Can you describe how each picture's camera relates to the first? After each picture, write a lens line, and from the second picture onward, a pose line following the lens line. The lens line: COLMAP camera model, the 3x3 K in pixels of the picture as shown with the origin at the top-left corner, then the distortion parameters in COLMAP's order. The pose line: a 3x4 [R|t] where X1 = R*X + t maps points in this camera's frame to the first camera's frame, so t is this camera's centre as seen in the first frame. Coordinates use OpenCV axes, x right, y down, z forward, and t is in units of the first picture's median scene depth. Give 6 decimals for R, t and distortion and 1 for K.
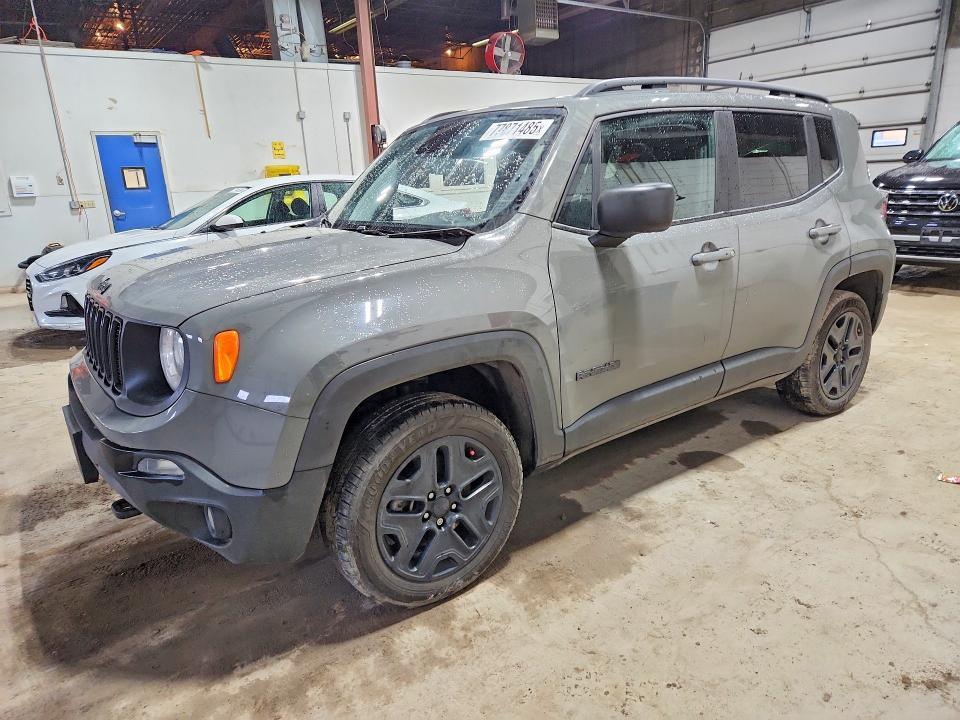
lens RADIAL K [[643.6, 0, 478.6], [0, 643.6, 361.2], [0, 0, 1]] dist [0.016955, -0.001656]
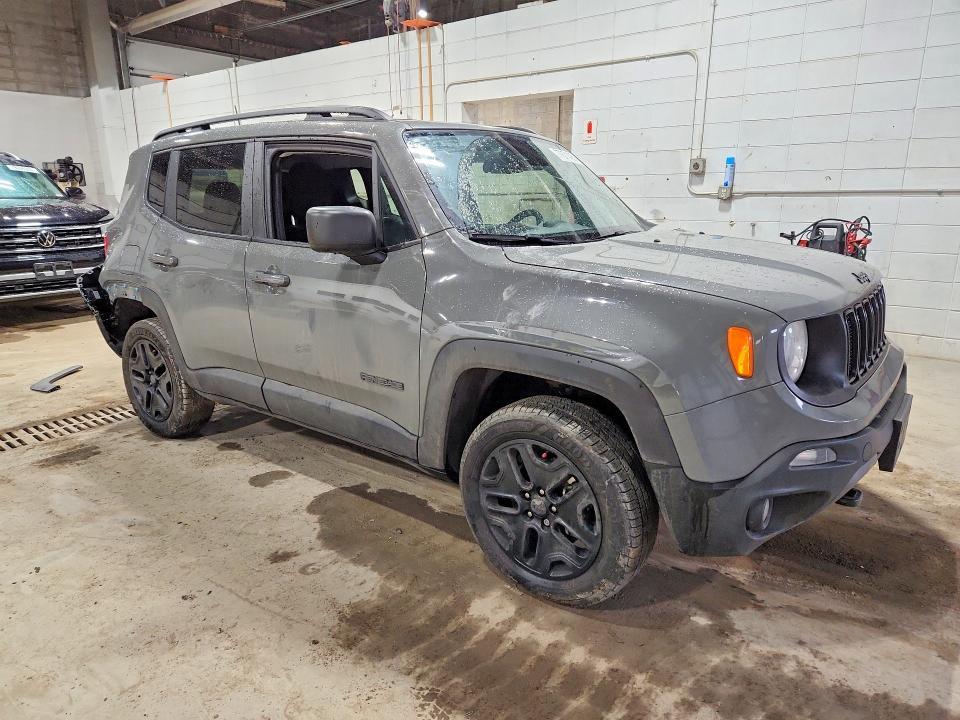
lens RADIAL K [[643.6, 0, 477.9], [0, 643.6, 360.4], [0, 0, 1]] dist [0.016955, -0.001656]
pose [[-0.267654, -0.208404, 0.940707, -1.103254], [0.289331, 0.913885, 0.284783, -0.365622], [-0.919048, 0.348399, -0.184307, 1.409146]]
